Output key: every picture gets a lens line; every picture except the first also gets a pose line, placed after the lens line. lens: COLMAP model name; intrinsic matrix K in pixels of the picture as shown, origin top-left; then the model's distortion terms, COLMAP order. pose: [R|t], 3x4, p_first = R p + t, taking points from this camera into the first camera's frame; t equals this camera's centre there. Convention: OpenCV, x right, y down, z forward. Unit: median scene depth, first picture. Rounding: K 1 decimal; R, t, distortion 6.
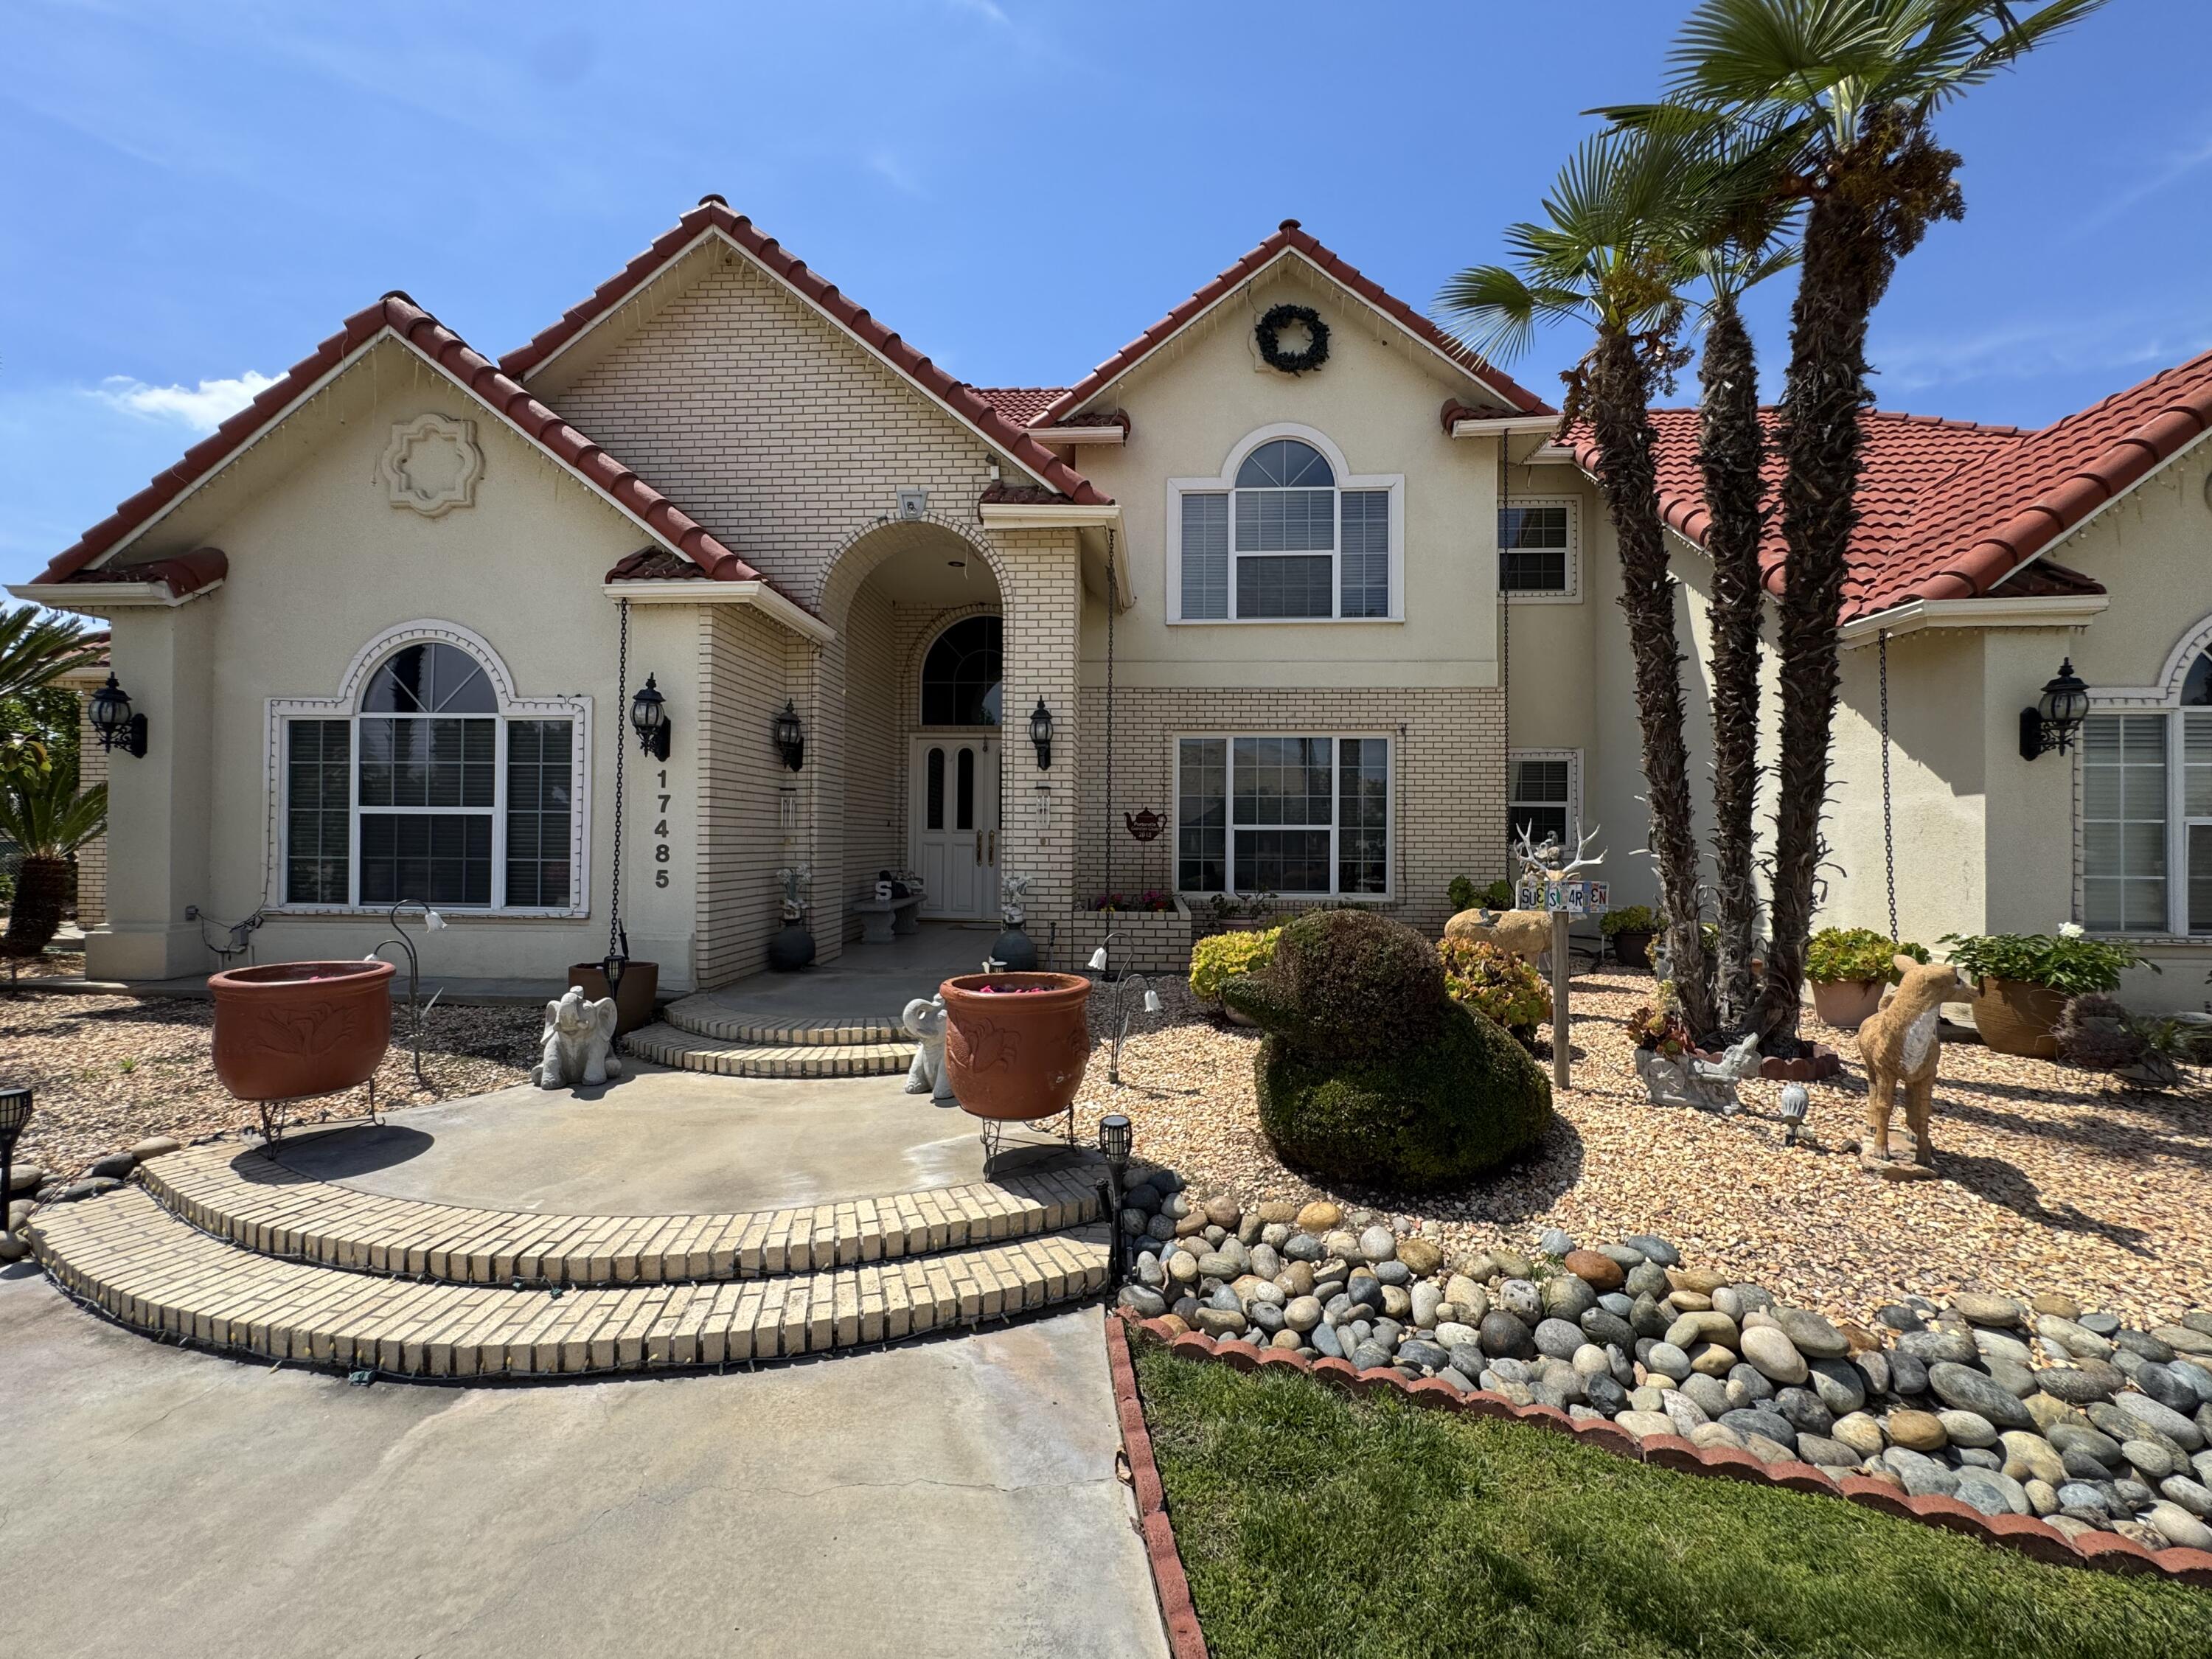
lens RADIAL K [[877.7, 0, 1106.4], [0, 877.7, 805.8], [0, 0, 1]] dist [0.000147, 0.000047]
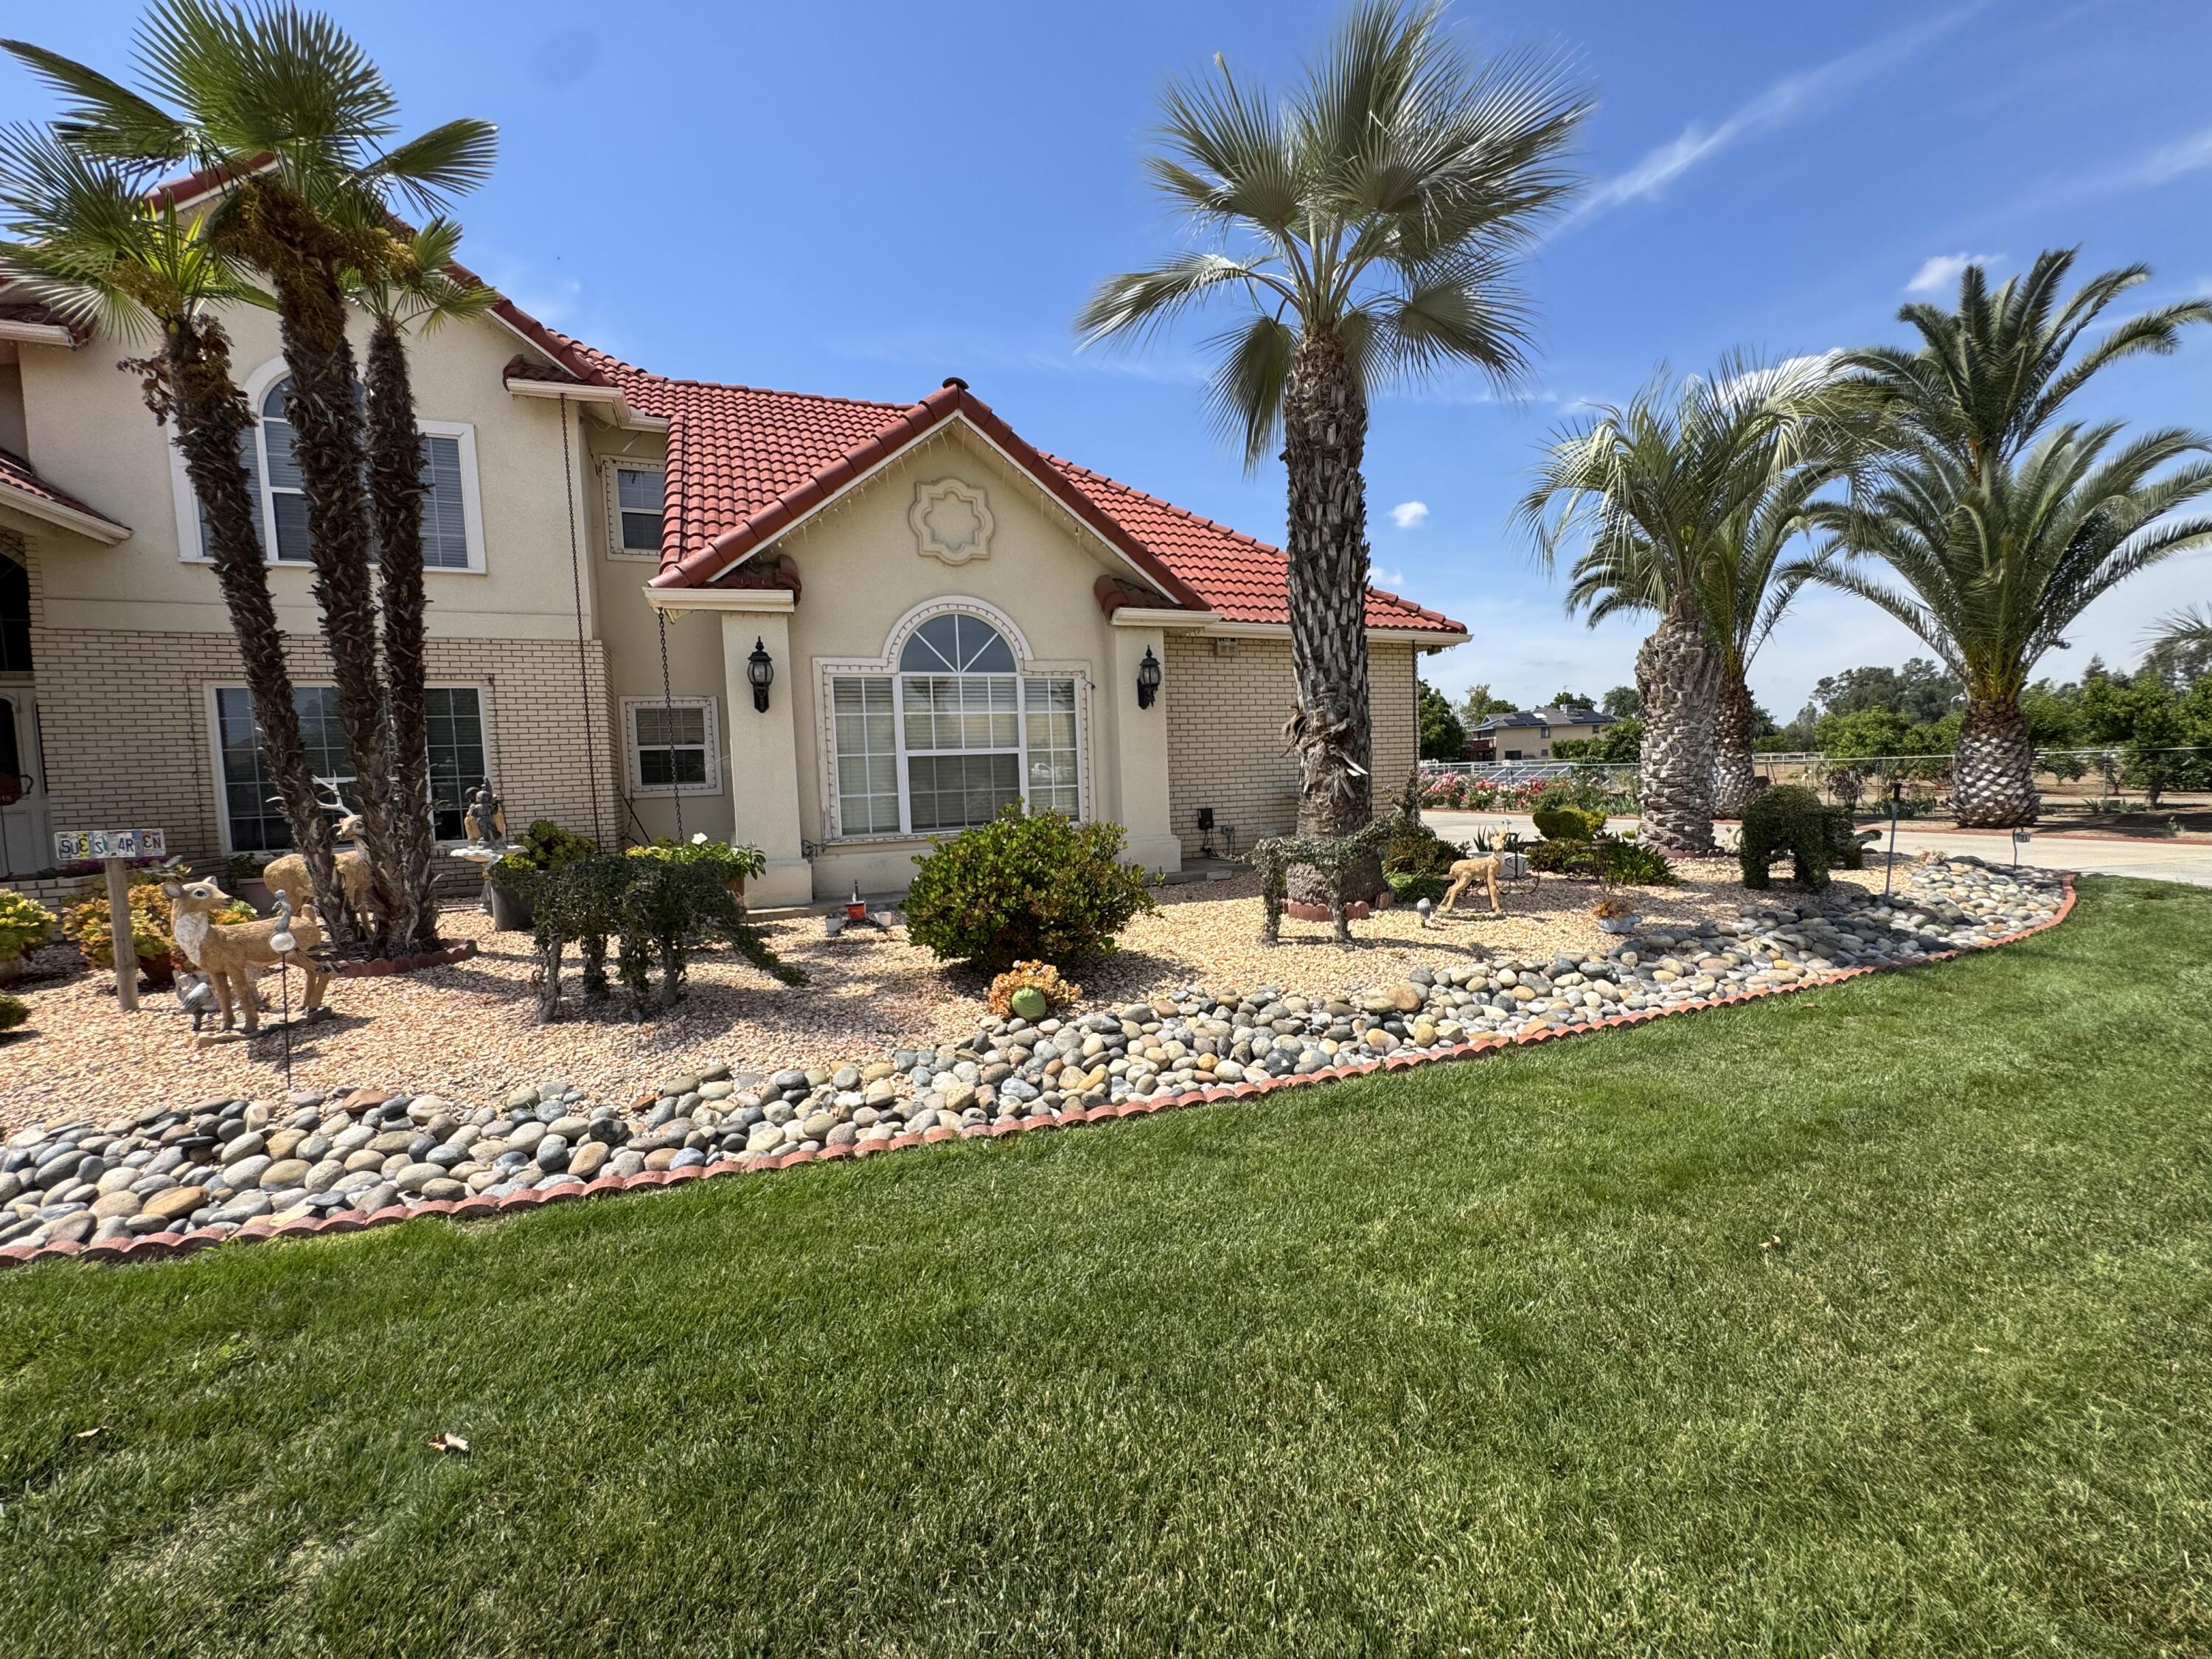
lens RADIAL K [[877.7, 0, 1106.4], [0, 877.7, 805.8], [0, 0, 1]] dist [0.000147, 0.000047]
pose [[0.899578, -0.056029, 0.433150, 0.887405], [0.024722, 0.996680, 0.077580, -0.001251], [-0.436059, -0.059081, 0.897977, -0.420709]]
